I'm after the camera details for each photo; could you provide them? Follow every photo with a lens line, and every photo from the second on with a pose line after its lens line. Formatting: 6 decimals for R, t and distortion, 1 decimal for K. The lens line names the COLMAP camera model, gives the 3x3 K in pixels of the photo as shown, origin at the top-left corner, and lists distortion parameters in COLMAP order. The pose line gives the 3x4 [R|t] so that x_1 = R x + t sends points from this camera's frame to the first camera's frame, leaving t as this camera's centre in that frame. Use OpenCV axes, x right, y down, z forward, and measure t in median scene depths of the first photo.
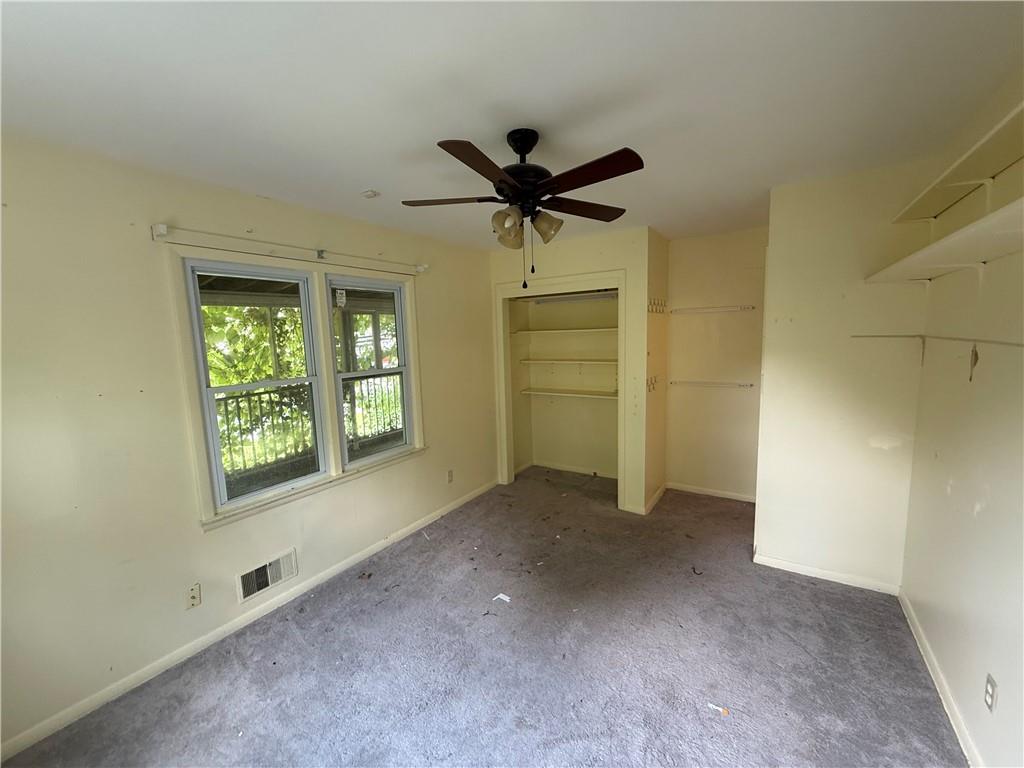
lens RADIAL K [[406.6, 0, 511.4], [0, 406.6, 380.5], [0, 0, 1]] dist [0.000911, 0.000193]
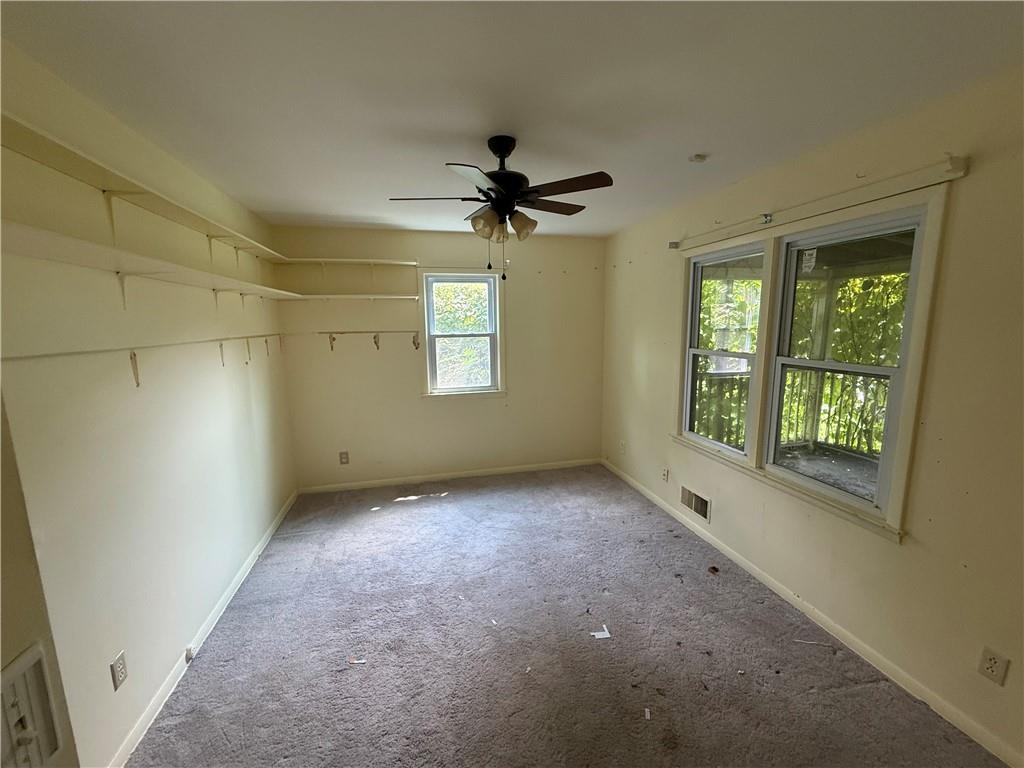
lens RADIAL K [[406.6, 0, 514.6], [0, 406.6, 383.3], [0, 0, 1]] dist [0.000911, 0.000193]
pose [[-0.671957, 0.155148, -0.724157, 0.628532], [-0.048665, 0.966447, 0.252215, -0.168744], [0.738990, 0.204719, -0.641860, 1.301689]]
